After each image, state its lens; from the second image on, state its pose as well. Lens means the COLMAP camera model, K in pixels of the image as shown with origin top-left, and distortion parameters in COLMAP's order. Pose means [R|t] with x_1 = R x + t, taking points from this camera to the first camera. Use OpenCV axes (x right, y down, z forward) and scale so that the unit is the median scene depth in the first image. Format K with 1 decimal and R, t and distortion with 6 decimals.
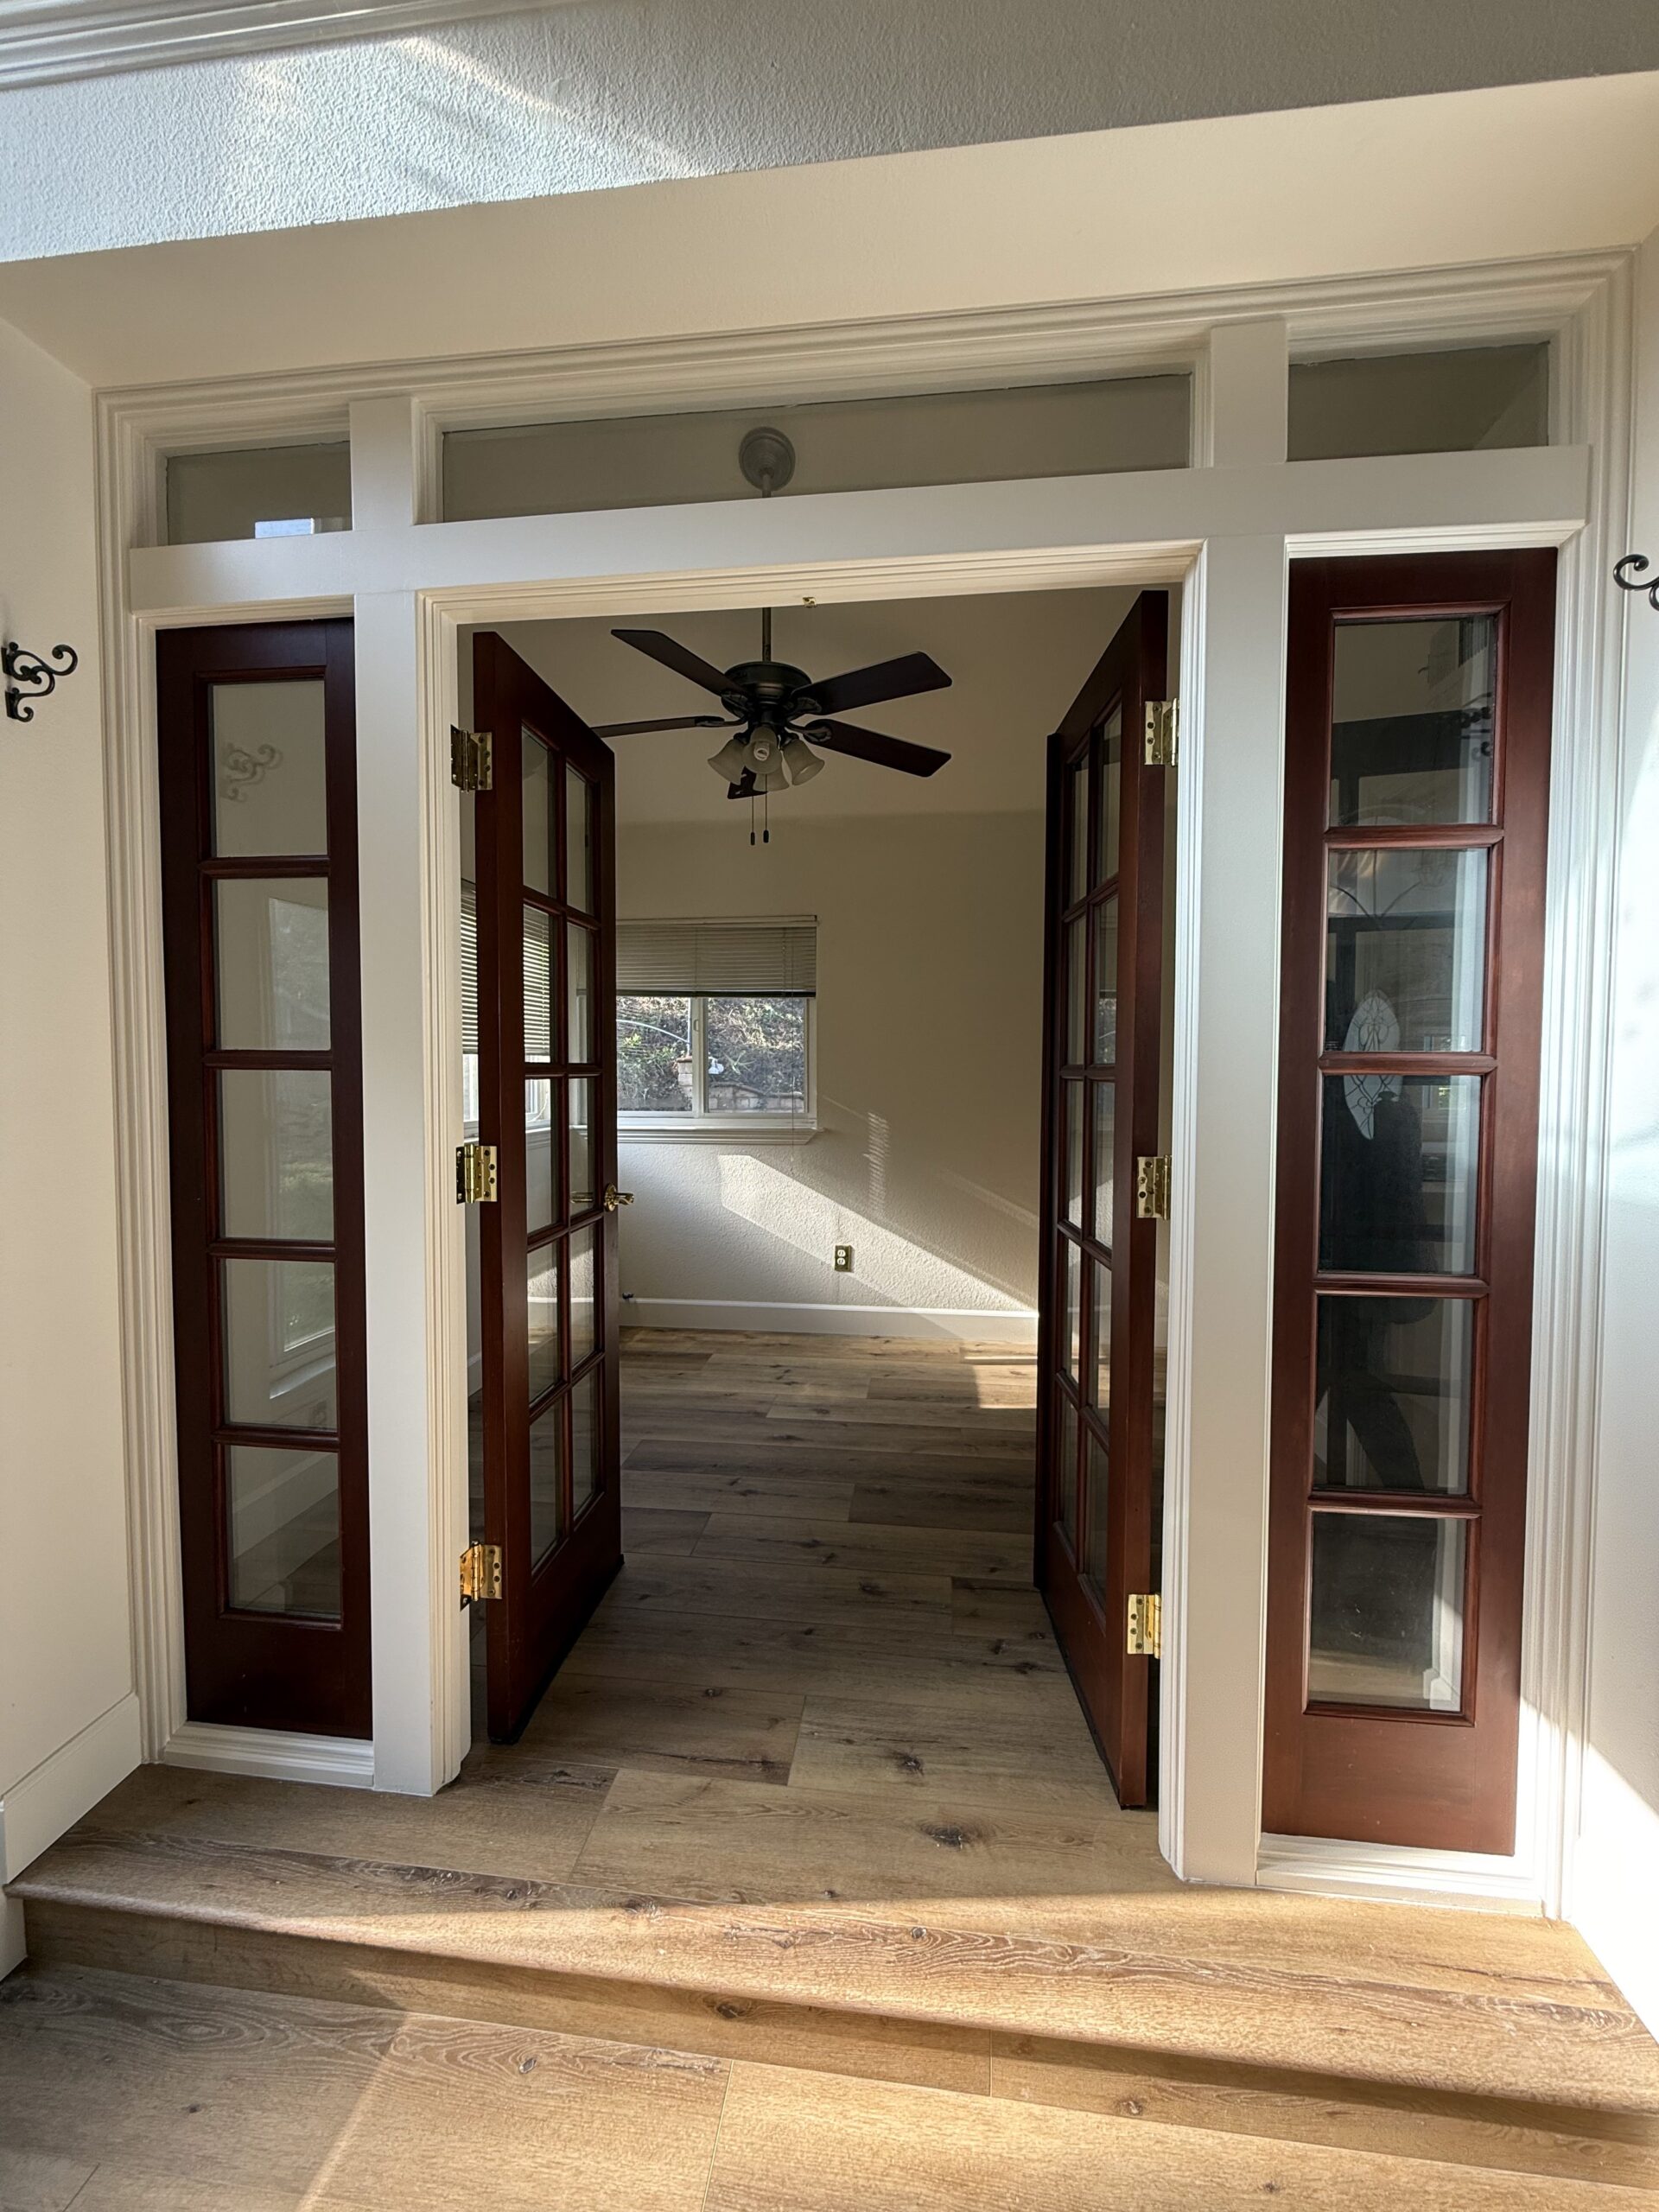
lens RADIAL K [[877.2, 0, 830.0], [0, 877.2, 1101.8], [0, 0, 1]] dist [-0.001415, 0.000278]
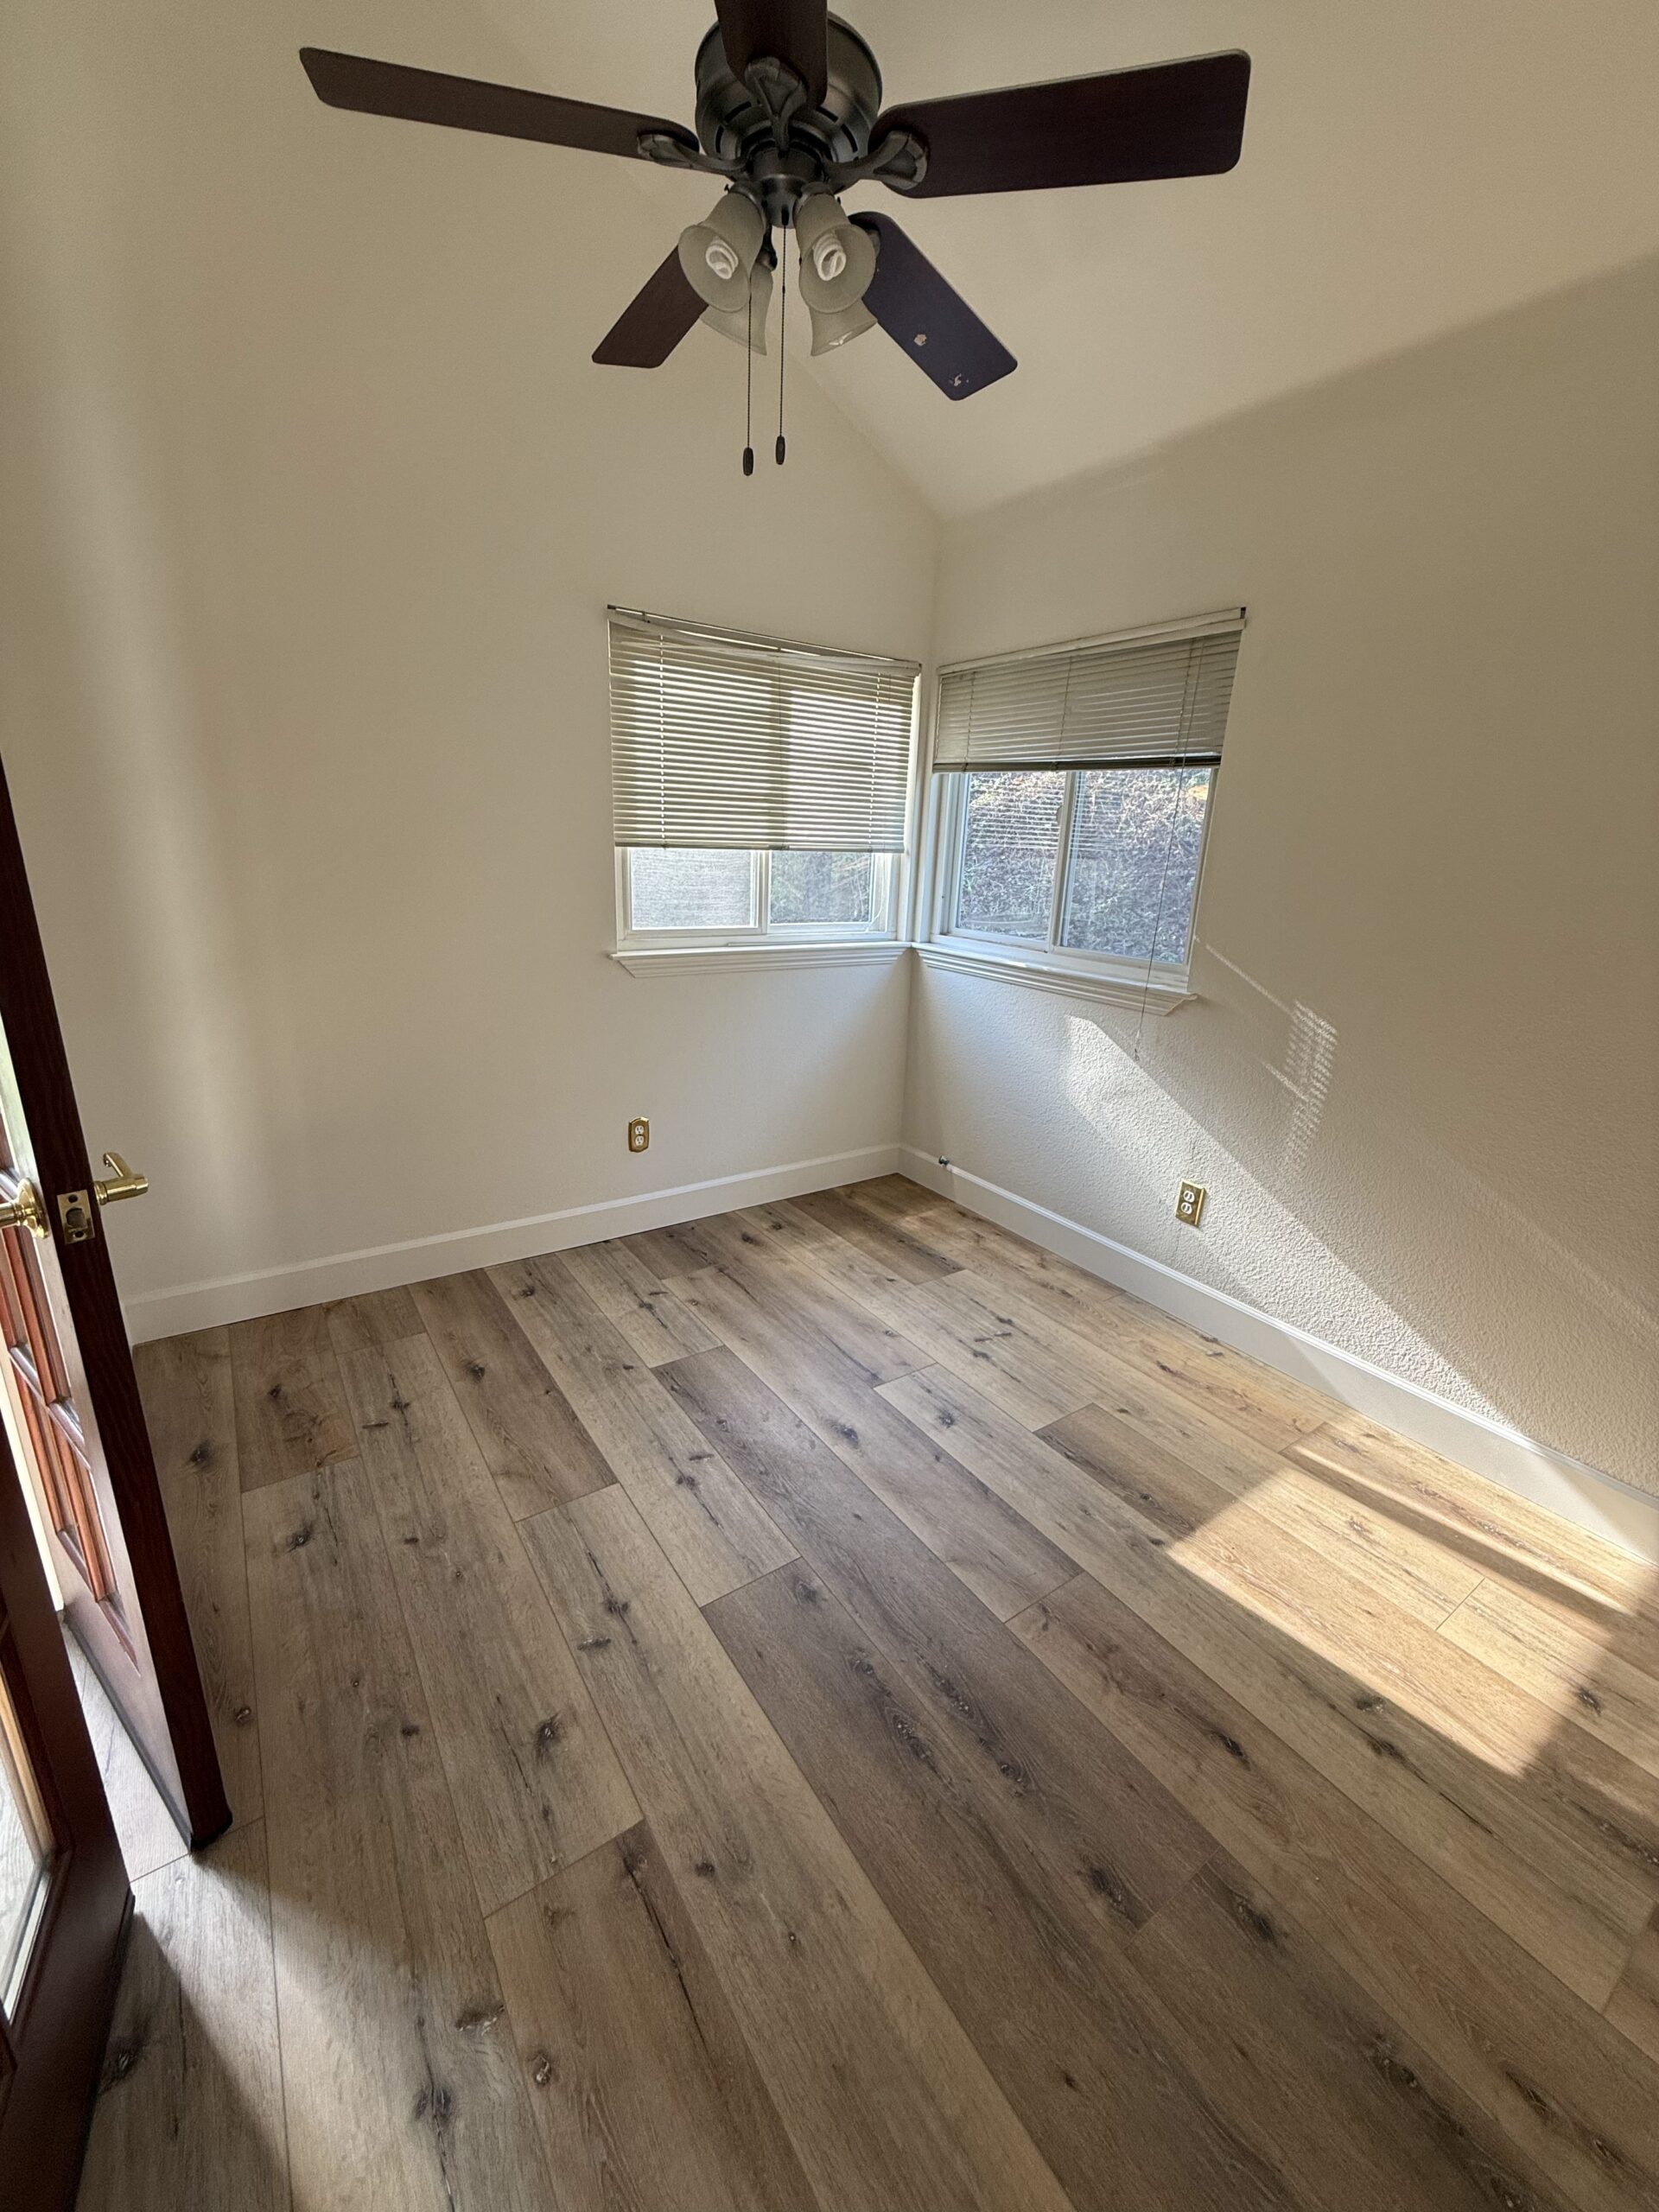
lens RADIAL K [[877.2, 0, 830.0], [0, 877.2, 1101.8], [0, 0, 1]] dist [-0.001415, 0.000278]
pose [[0.662737, 0.240484, -0.709188, 0.293260], [-0.066005, 0.962106, 0.264567, -0.045270], [0.745938, -0.128528, 0.653496, 0.436222]]
